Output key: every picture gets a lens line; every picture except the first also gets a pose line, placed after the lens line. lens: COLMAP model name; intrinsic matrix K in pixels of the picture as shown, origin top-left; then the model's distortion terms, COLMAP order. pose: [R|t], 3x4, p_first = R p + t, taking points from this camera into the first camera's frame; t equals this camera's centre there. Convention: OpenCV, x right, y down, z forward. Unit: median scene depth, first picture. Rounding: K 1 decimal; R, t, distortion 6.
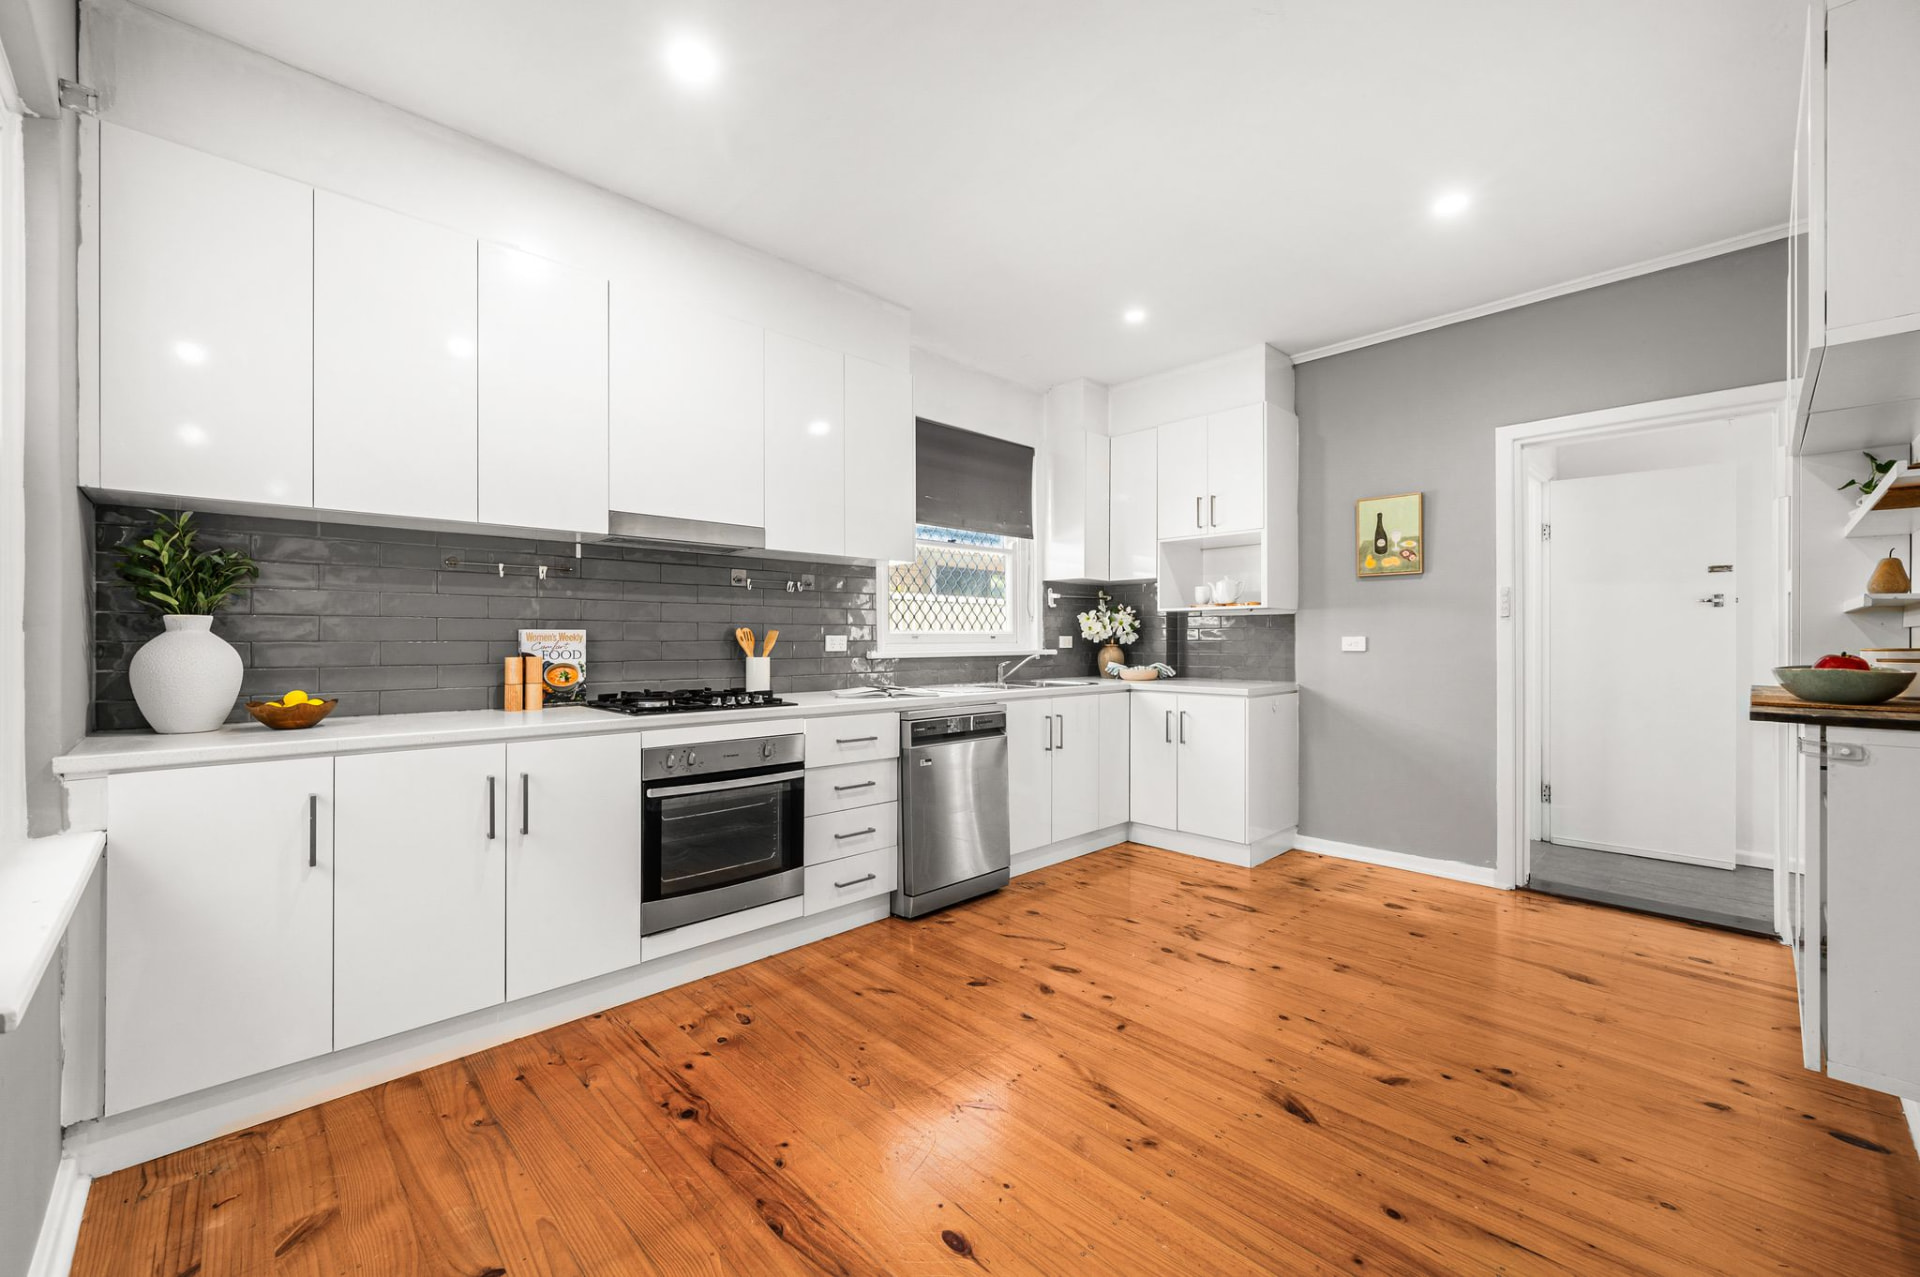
lens RADIAL K [[778.1, 0, 961.0], [0, 778.1, 638.3], [0, 0, 1]] dist [-0.004625, 0.000077]
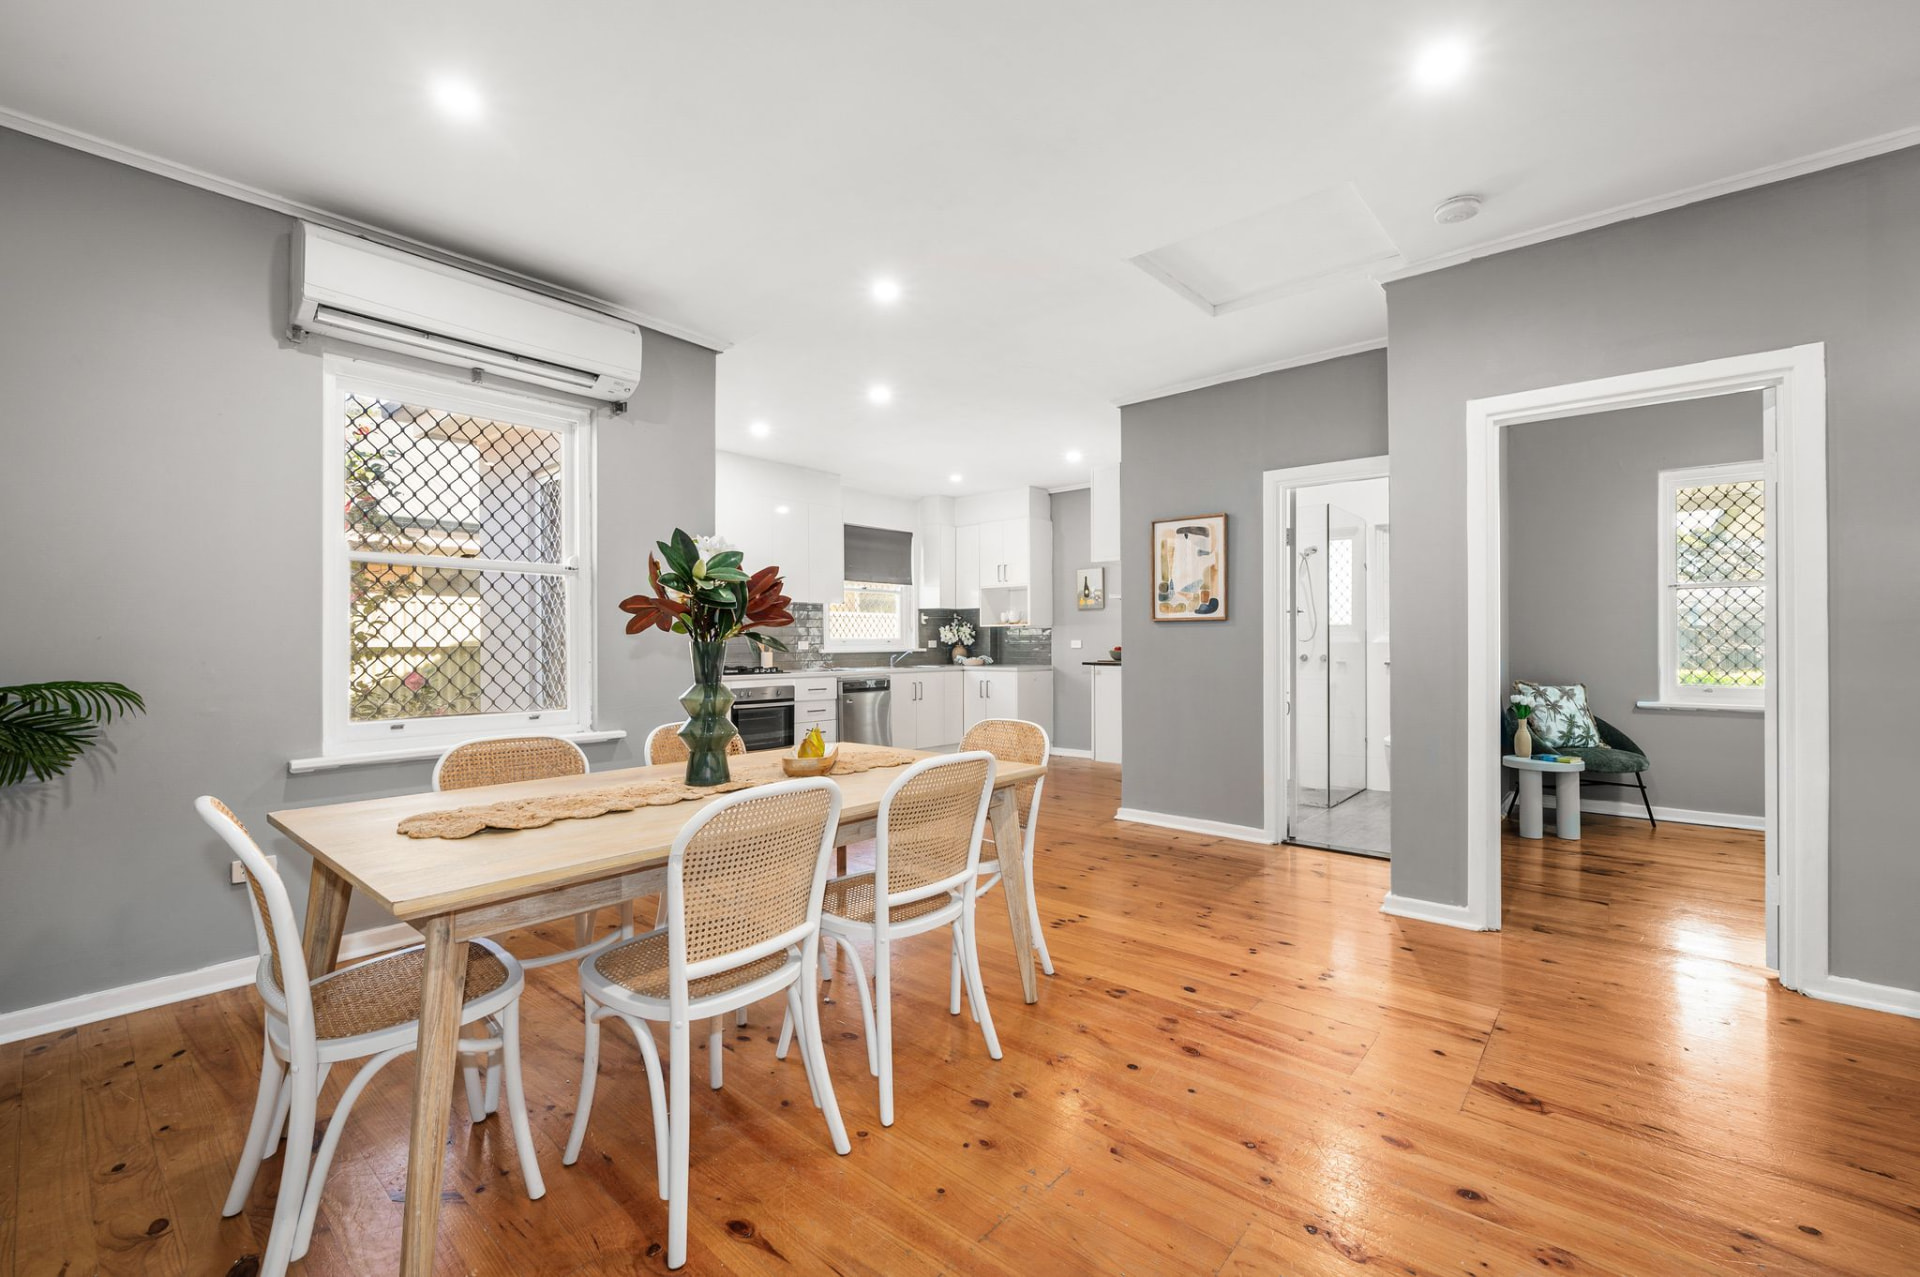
lens RADIAL K [[778.1, 0, 965.4], [0, 778.1, 639.2], [0, 0, 1]] dist [-0.004625, 0.000077]
pose [[0.995040, -0.004244, 0.099387, 0.040353], [0.004611, 0.999983, -0.003469, 0.000485], [-0.099370, 0.003910, 0.995043, -0.794402]]
